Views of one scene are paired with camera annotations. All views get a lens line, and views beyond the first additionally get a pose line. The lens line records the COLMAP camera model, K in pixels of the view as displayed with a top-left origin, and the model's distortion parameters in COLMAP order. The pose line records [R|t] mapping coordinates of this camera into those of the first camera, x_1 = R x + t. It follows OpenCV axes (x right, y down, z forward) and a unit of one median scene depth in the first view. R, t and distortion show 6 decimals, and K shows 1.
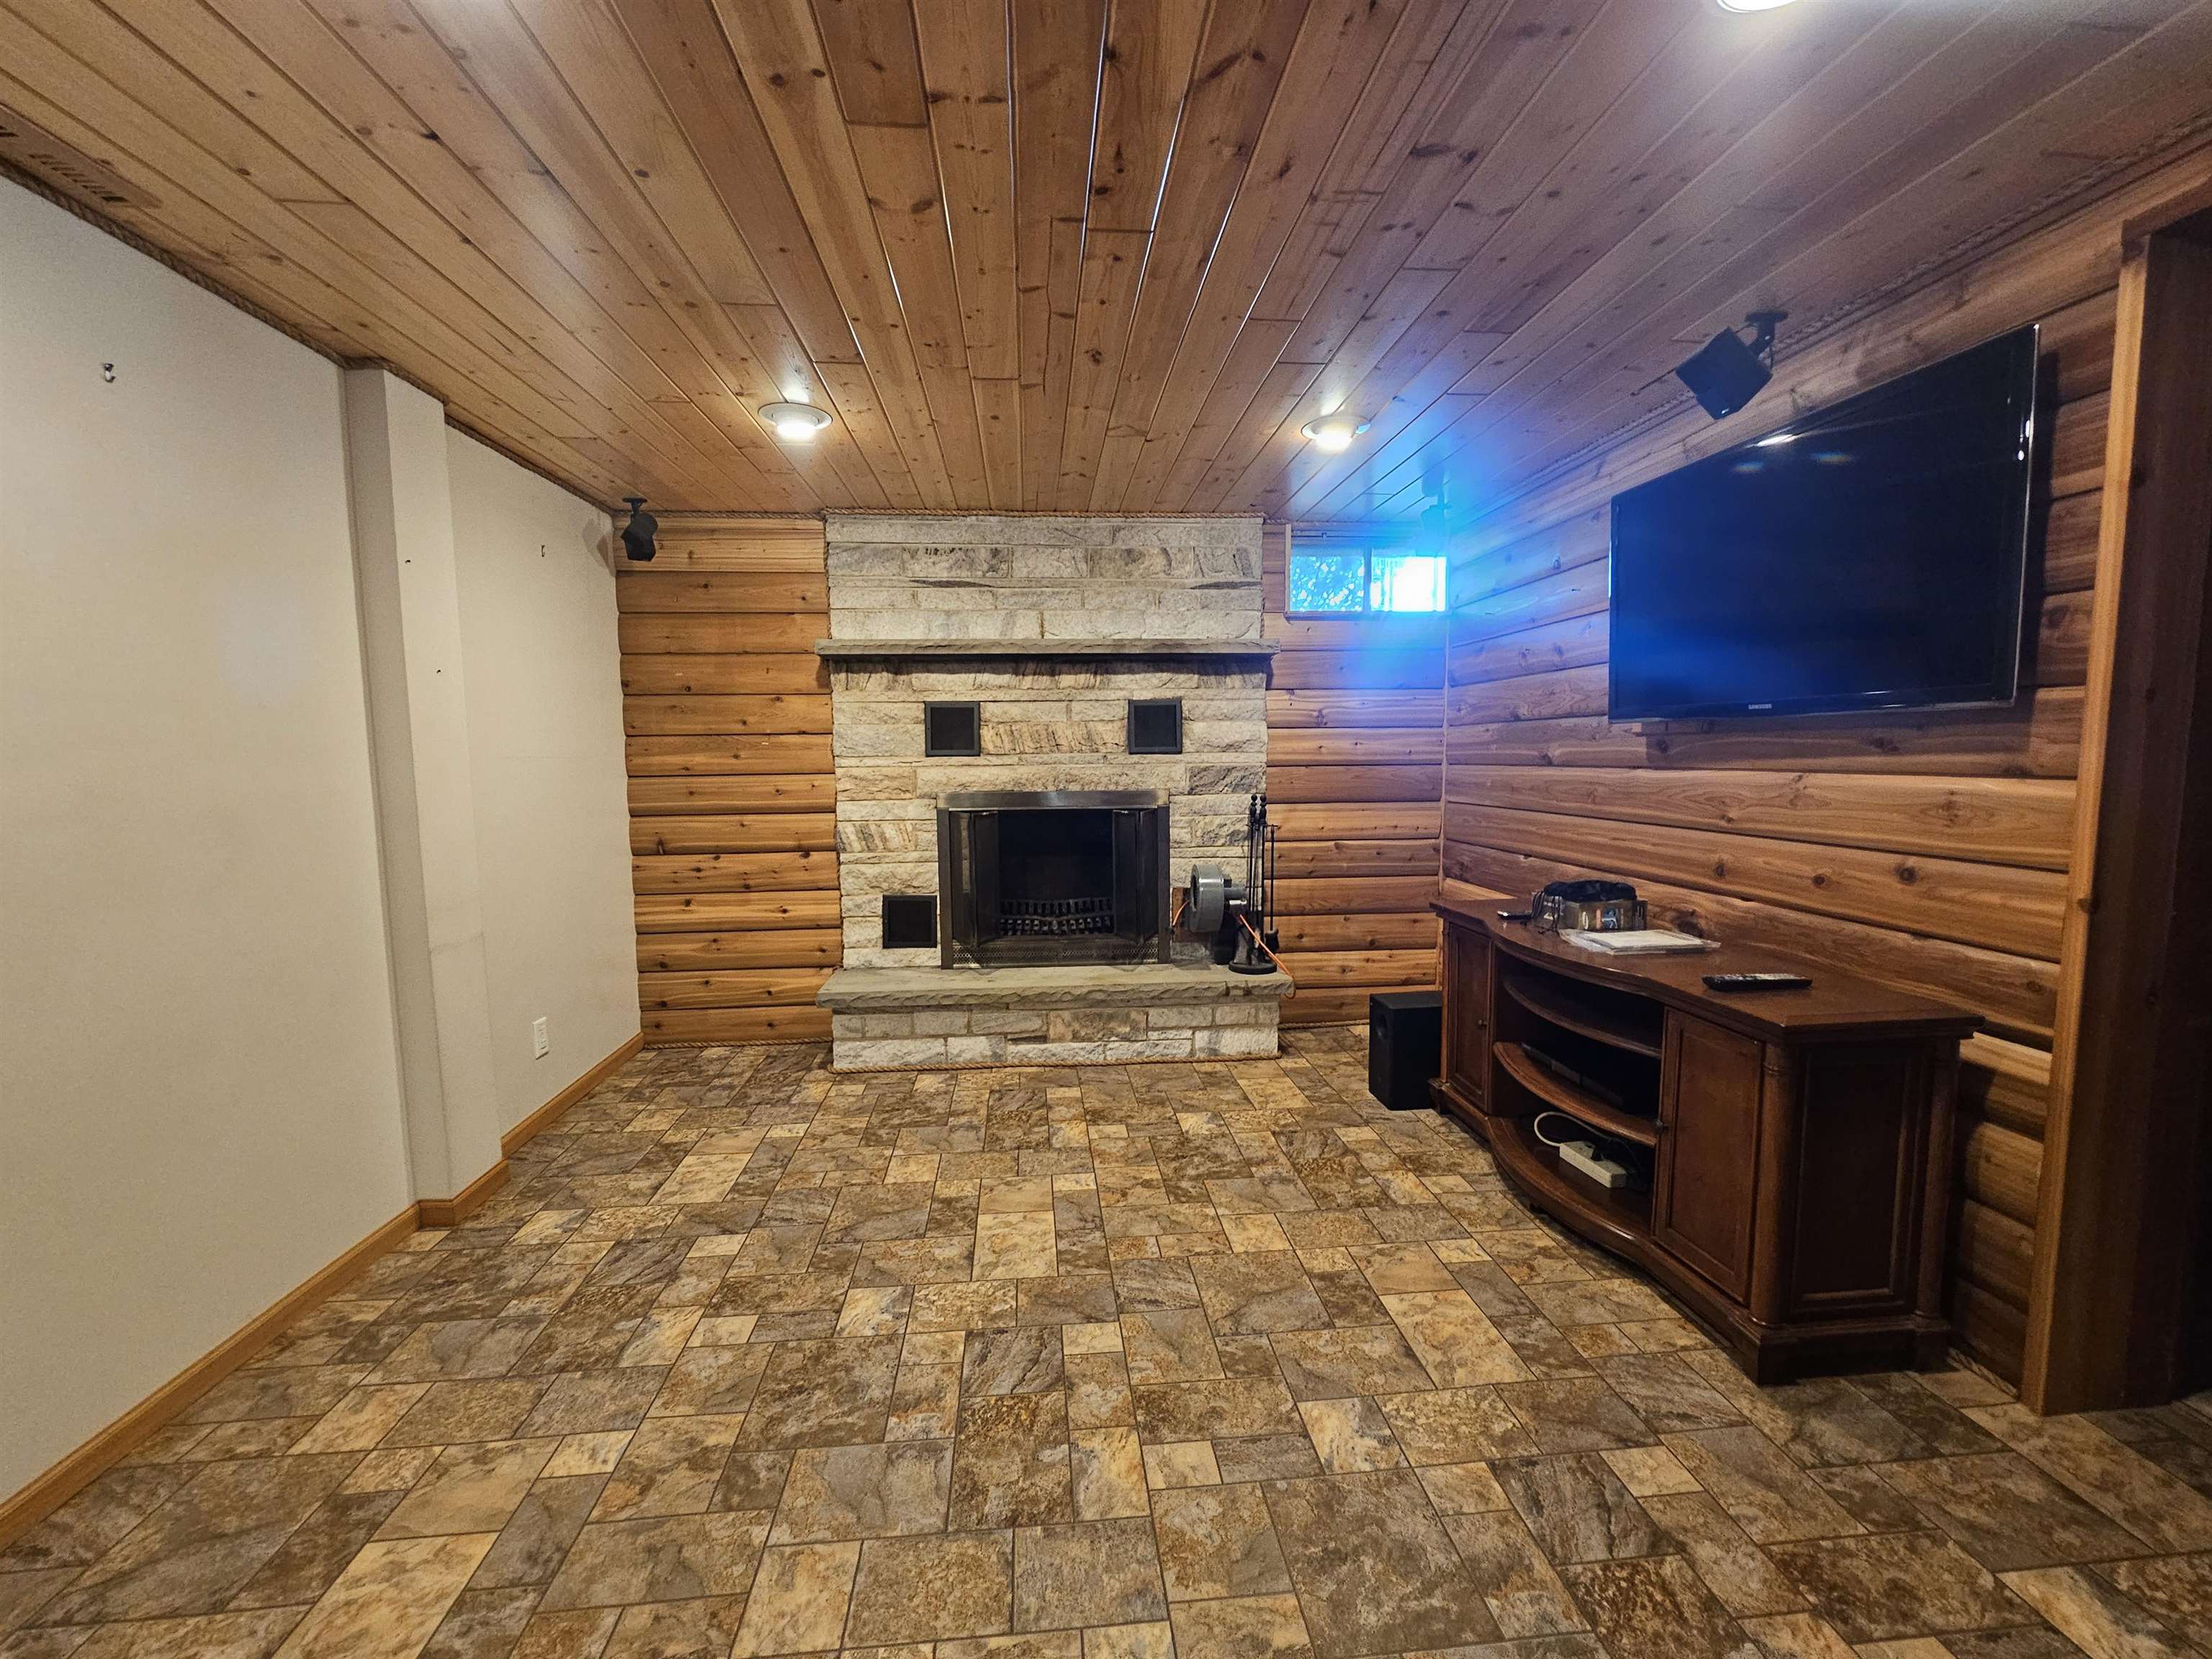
lens RADIAL K [[905.0, 0, 1100.8], [0, 905.0, 840.6], [0, 0, 1]] dist [-0.001189, 0.000338]
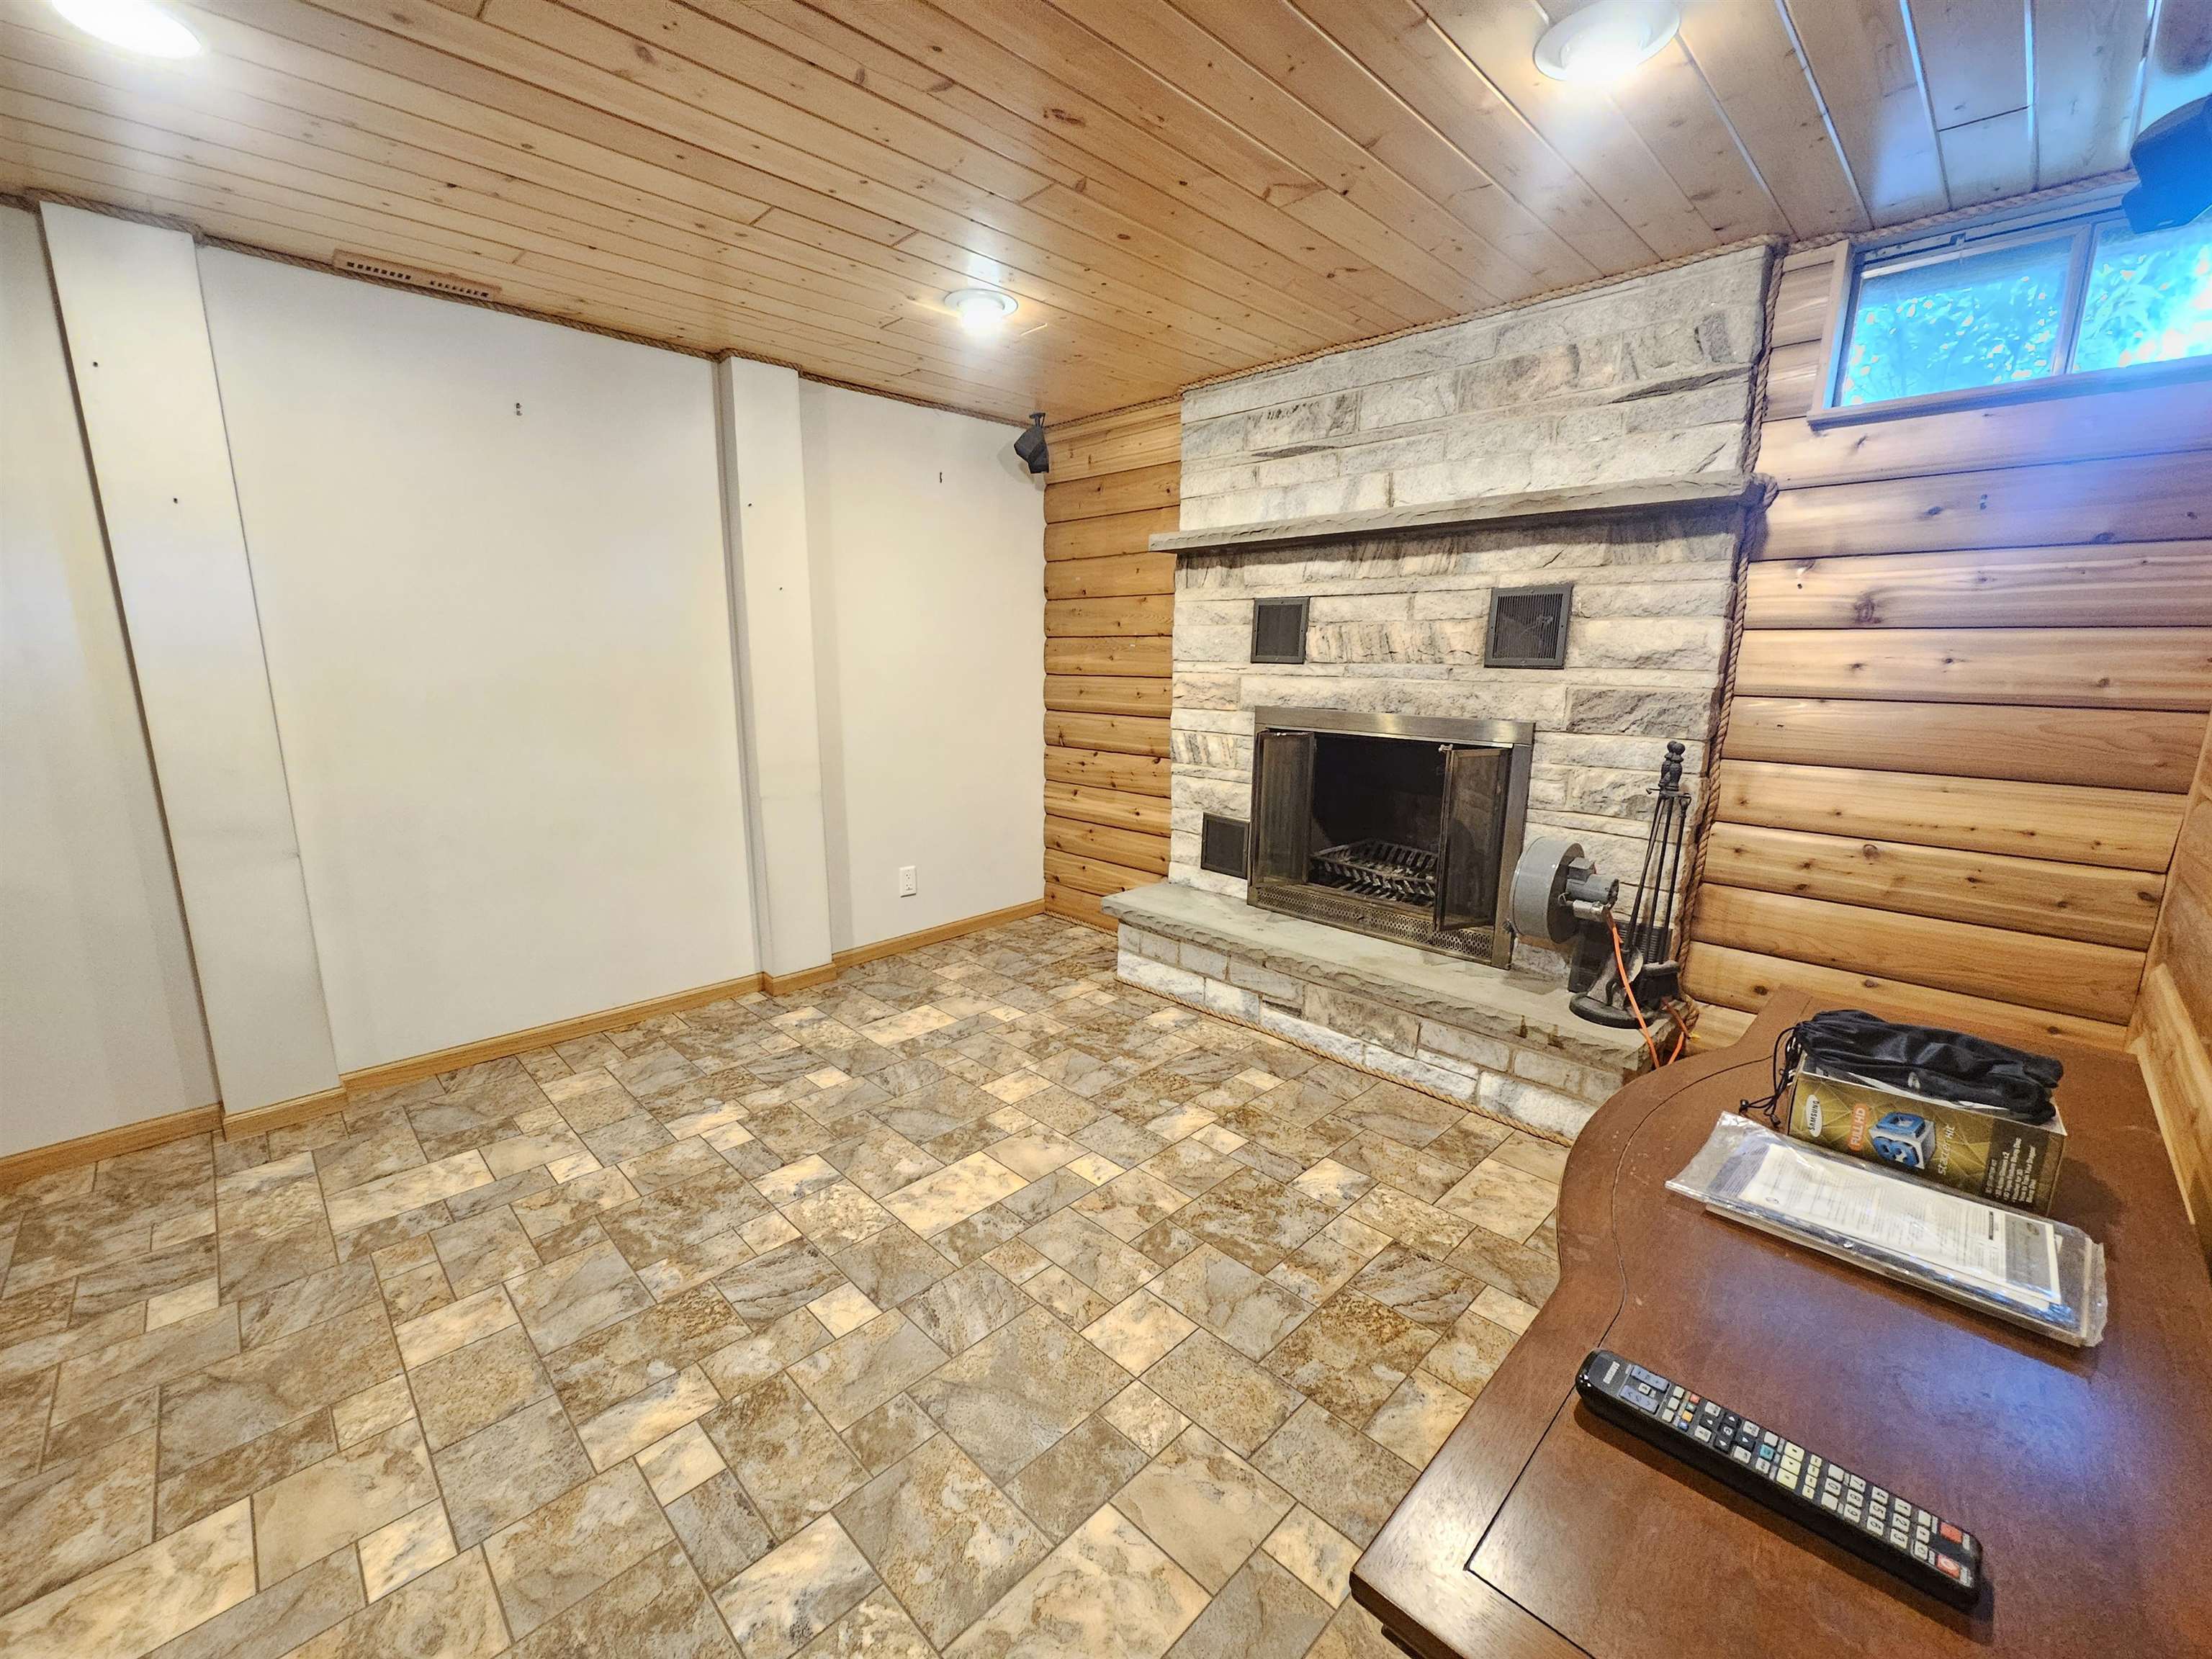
lens RADIAL K [[905.0, 0, 1100.8], [0, 905.0, 840.6], [0, 0, 1]] dist [-0.001189, 0.000338]
pose [[0.642361, 0.173329, -0.746545, 0.398493], [-0.090132, 0.984416, 0.151003, -0.043368], [0.761084, -0.029711, 0.647972, 0.321129]]
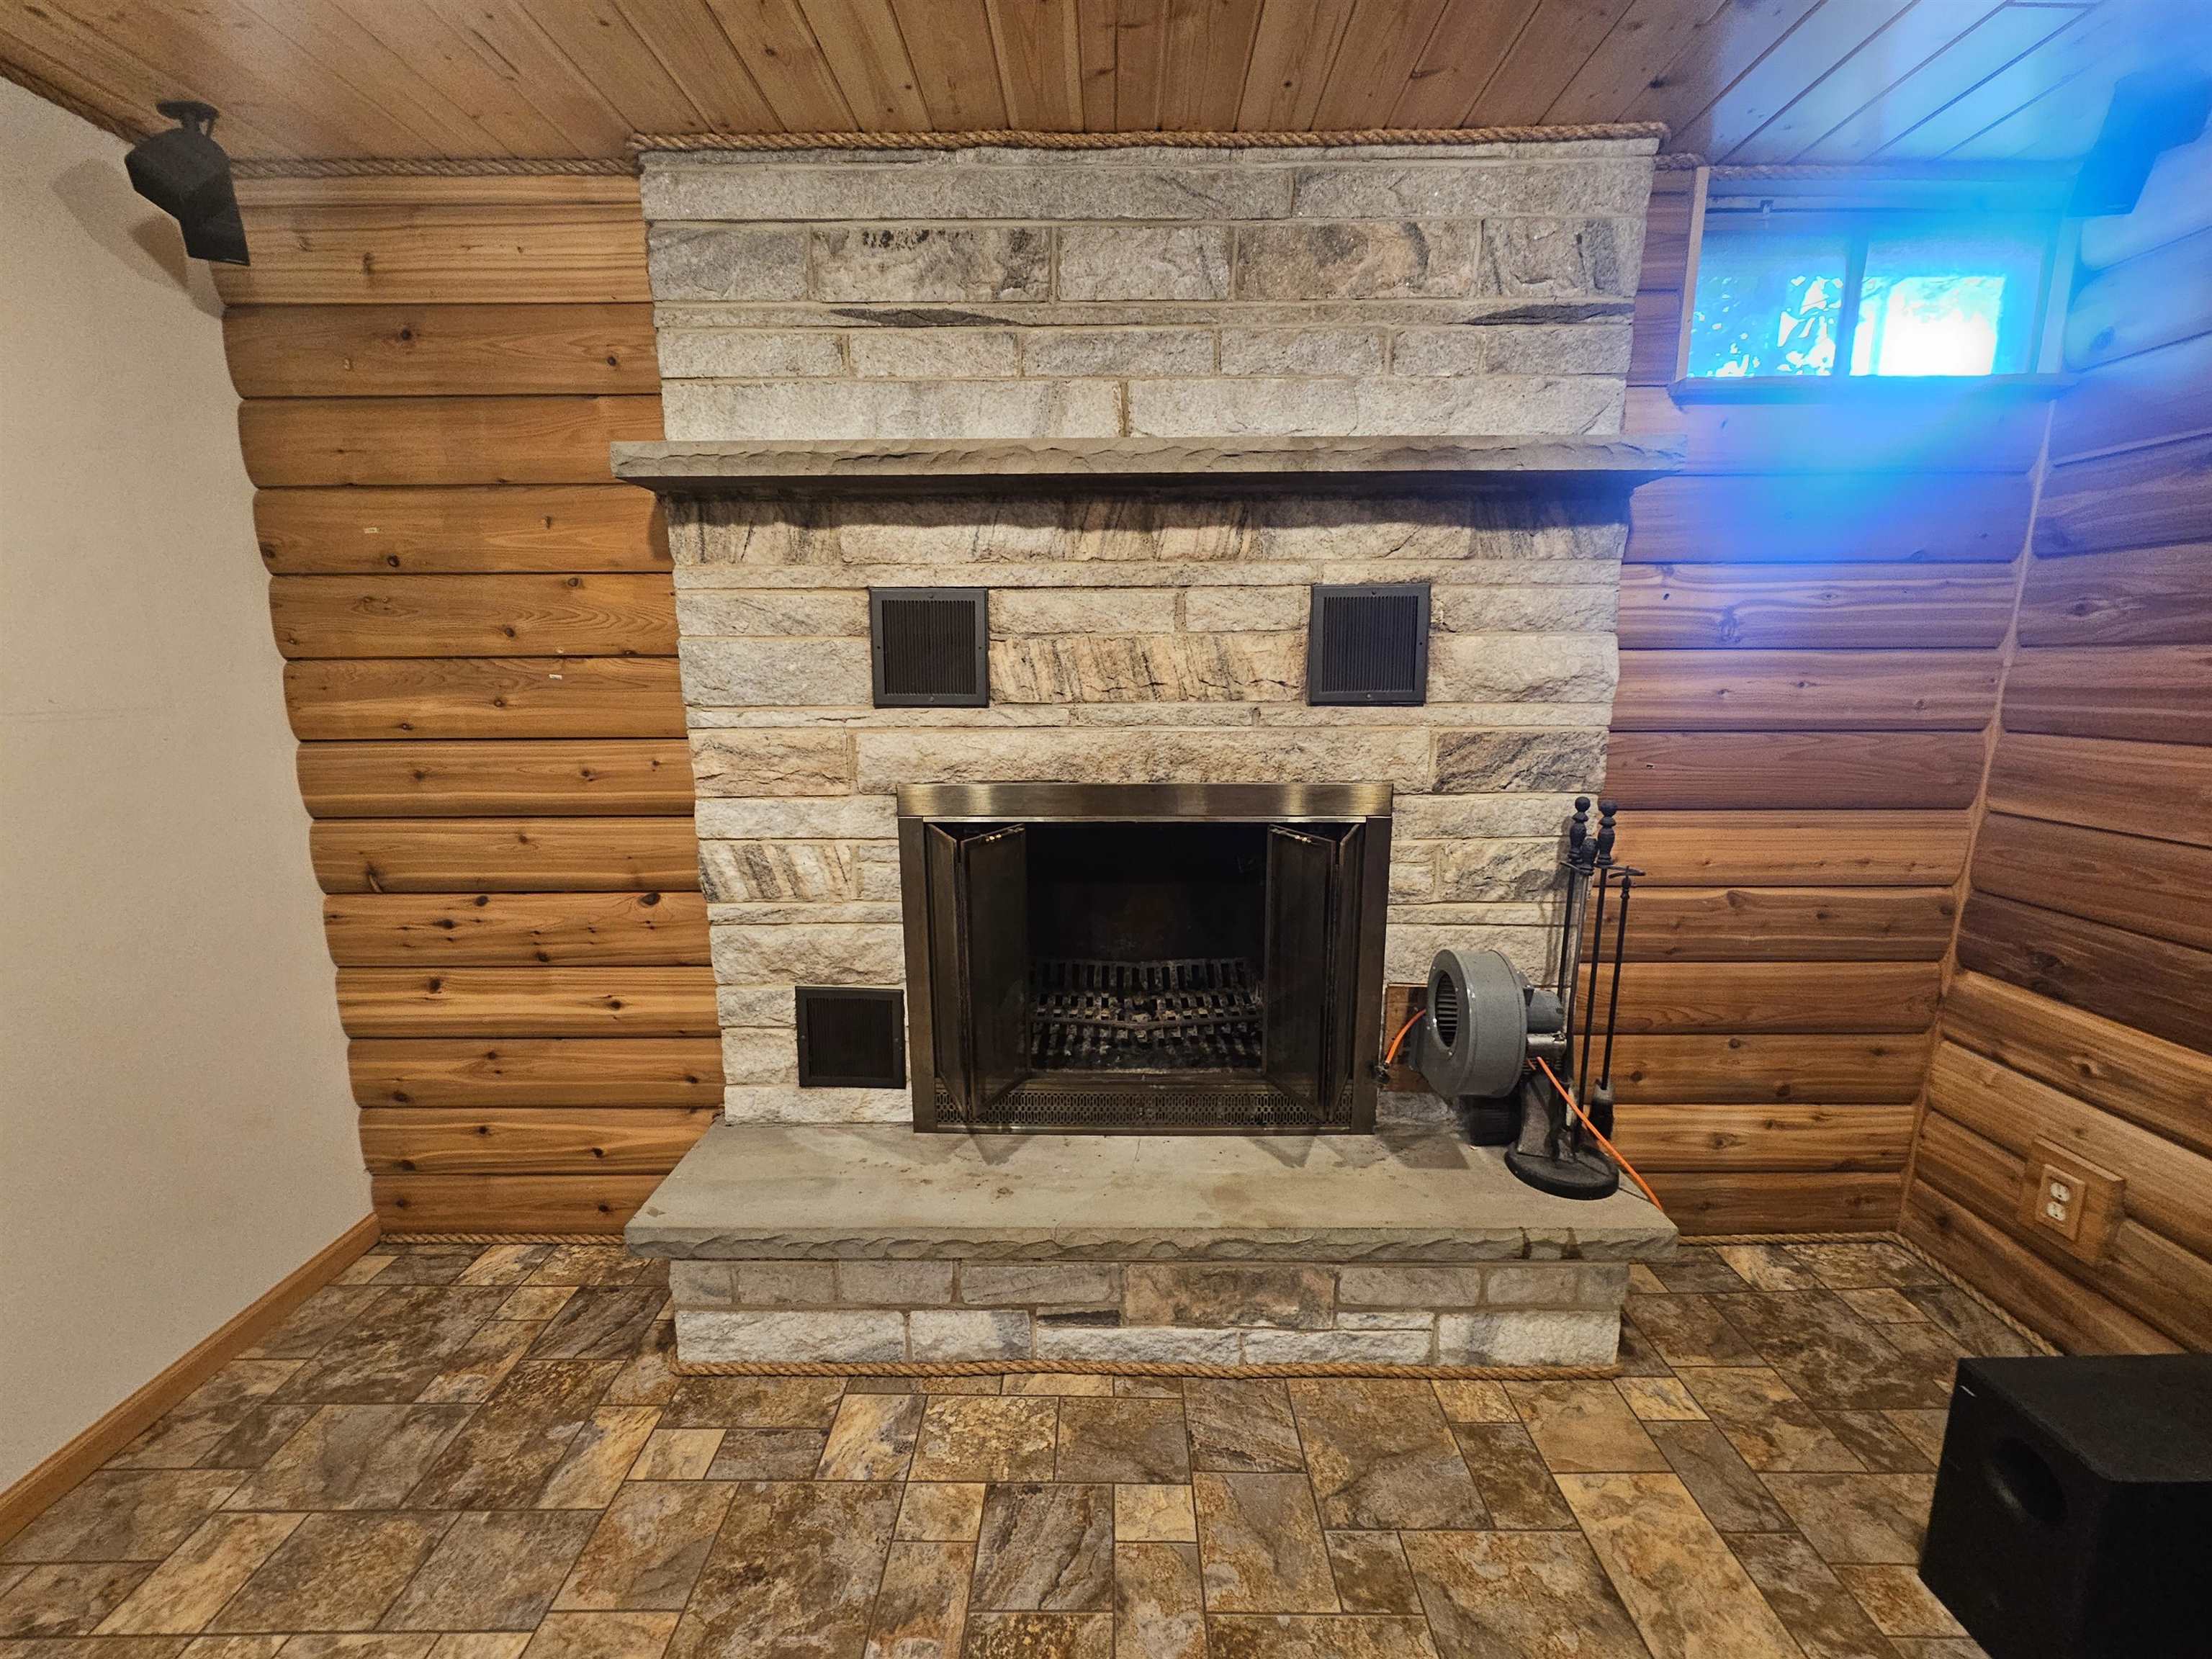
lens RADIAL K [[914.0, 0, 1106.4], [0, 914.0, 837.0], [0, 0, 1]] dist [-0.002154, -0.000019]
pose [[0.996144, 0.023307, -0.084586, -0.031138], [-0.014847, 0.994947, 0.099298, -0.075162], [0.086473, -0.097659, 0.991456, 0.535293]]
